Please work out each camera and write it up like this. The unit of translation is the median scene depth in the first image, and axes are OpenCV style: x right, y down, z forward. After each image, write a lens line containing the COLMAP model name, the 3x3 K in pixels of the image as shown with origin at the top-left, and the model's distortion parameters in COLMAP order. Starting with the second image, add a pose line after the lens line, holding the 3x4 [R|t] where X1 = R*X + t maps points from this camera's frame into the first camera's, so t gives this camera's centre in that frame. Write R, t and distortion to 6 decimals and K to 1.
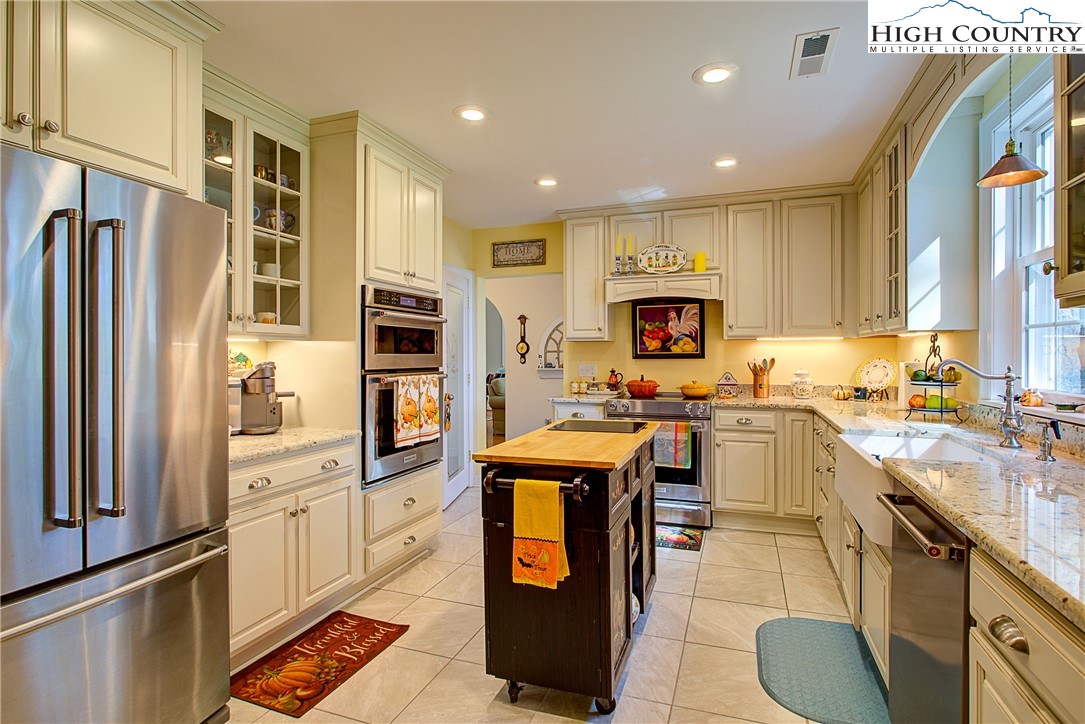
lens RADIAL K [[530.1, 0, 539.4], [0, 530.1, 357.2], [0, 0, 1]] dist [-0.013251, 0.003312]
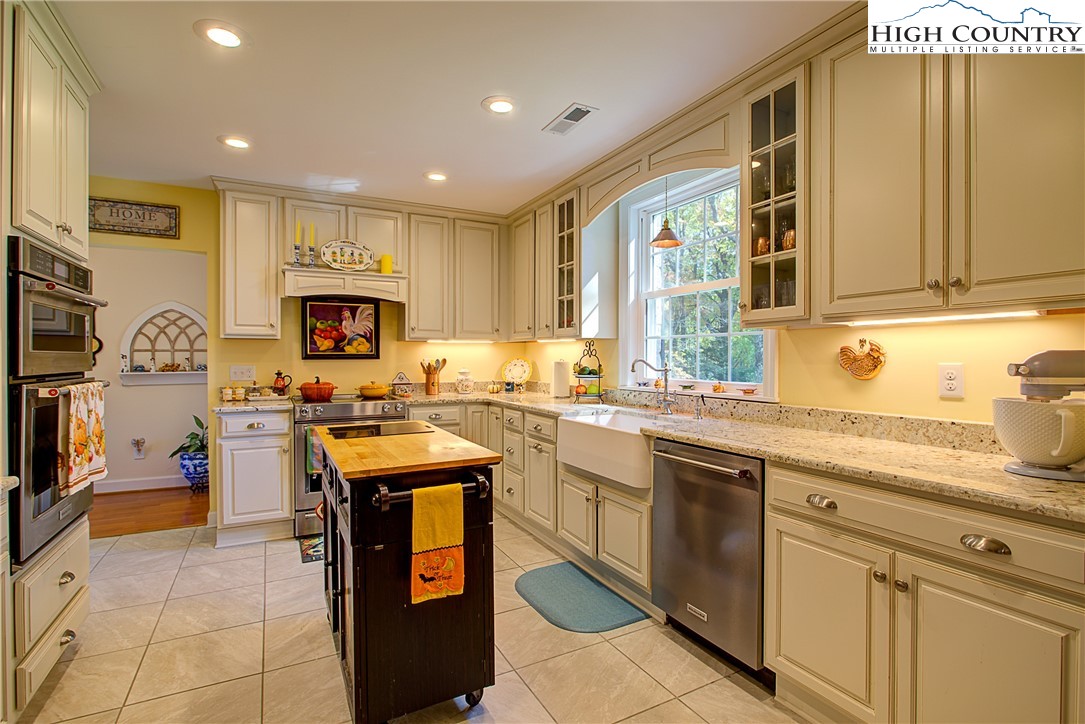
lens RADIAL K [[530.1, 0, 537.5], [0, 530.1, 360.2], [0, 0, 1]] dist [-0.013251, 0.003312]
pose [[0.672057, -0.001981, 0.740497, -0.252445], [0.000230, 0.999997, 0.002466, 0.002526], [-0.740499, -0.001487, 0.672055, 0.101993]]
